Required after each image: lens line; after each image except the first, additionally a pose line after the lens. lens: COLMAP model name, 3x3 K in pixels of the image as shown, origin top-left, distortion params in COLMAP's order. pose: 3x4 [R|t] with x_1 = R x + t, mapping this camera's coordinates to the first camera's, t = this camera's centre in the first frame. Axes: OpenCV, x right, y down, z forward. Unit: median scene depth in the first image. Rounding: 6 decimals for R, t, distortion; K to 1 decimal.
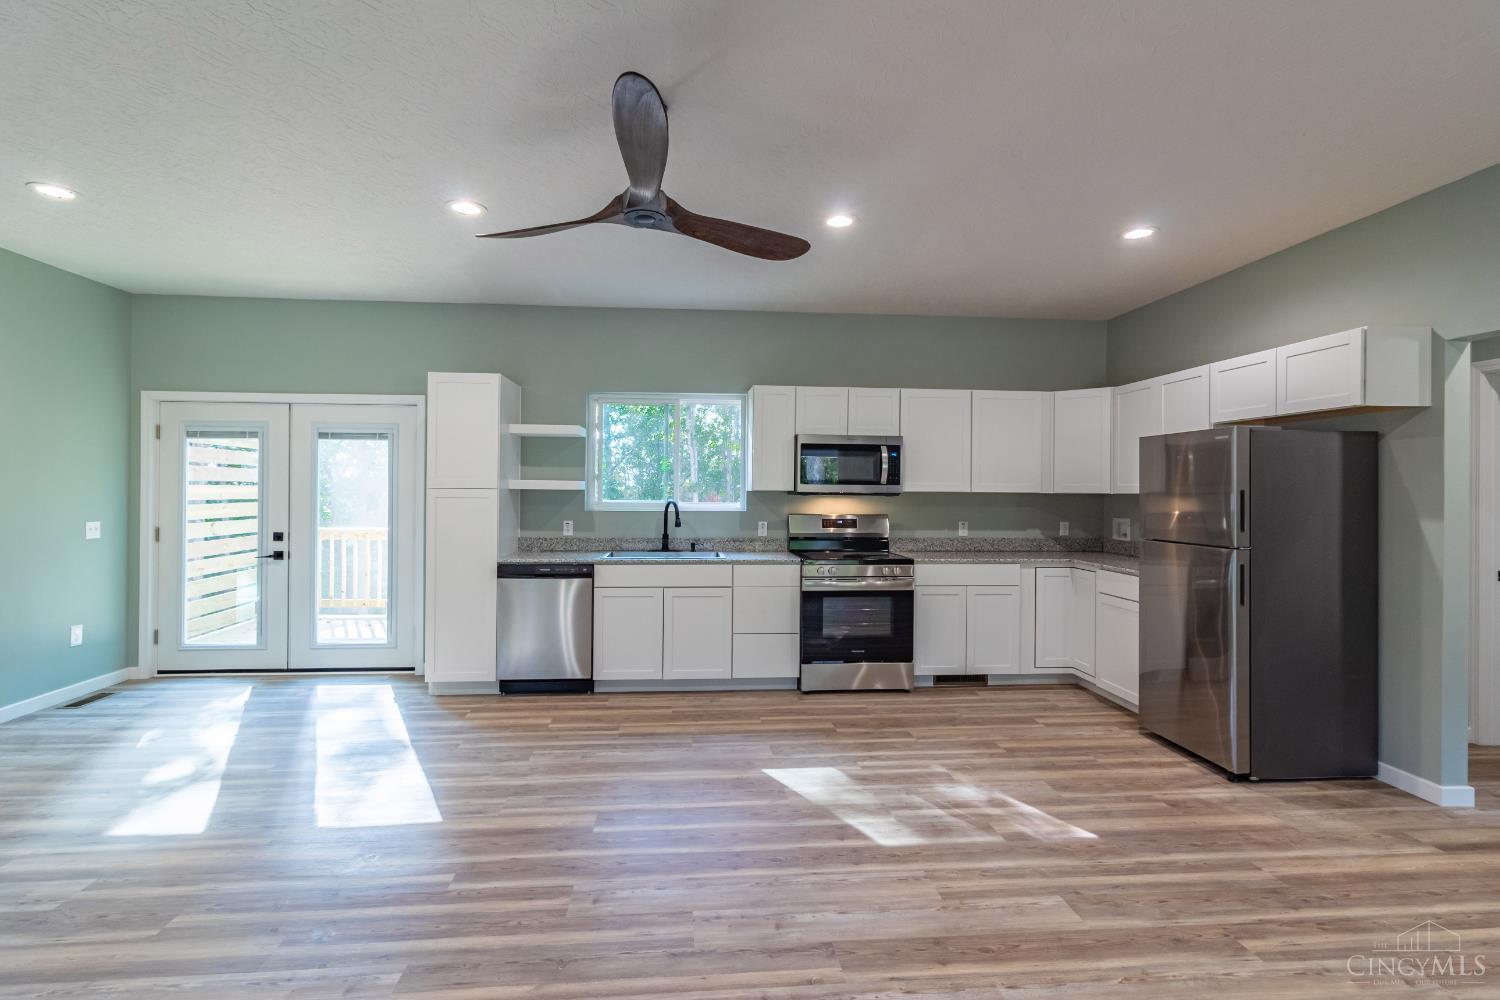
lens RADIAL K [[713.2, 0, 761.3], [0, 713.2, 491.2], [0, 0, 1]] dist [0.001533, -0.001913]
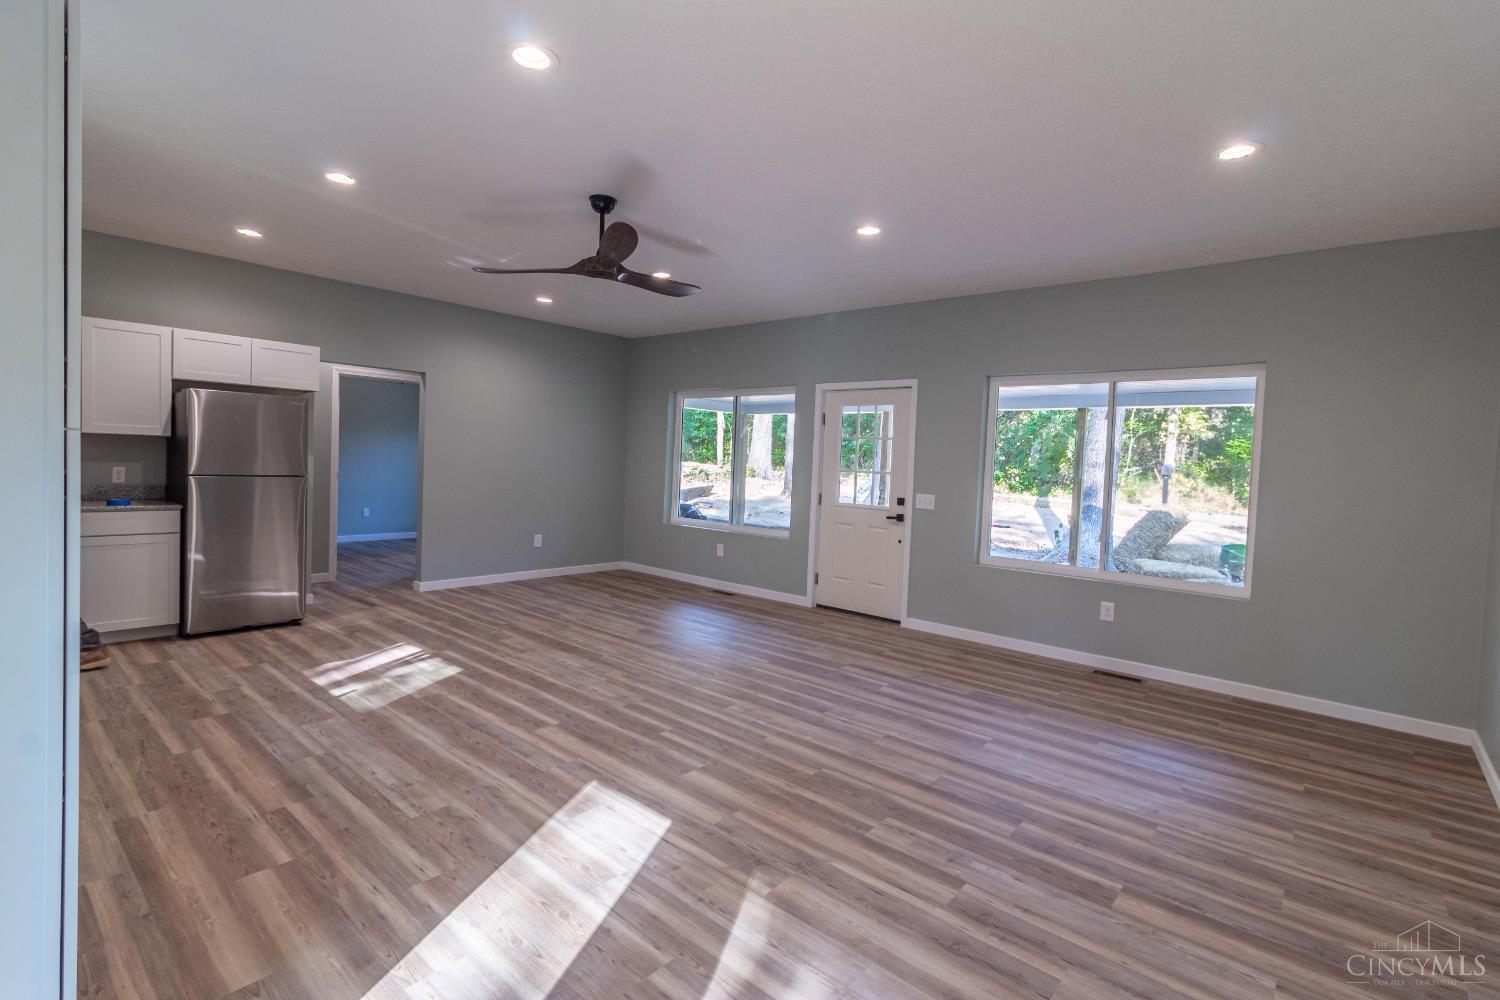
lens RADIAL K [[713.2, 0, 752.3], [0, 713.2, 496.0], [0, 0, 1]] dist [0.001533, -0.001913]
pose [[-0.688557, -0.071130, 0.721685, -1.255470], [-0.045548, 0.997455, 0.054852, -0.008954], [-0.723750, 0.004898, -0.690044, 1.502382]]
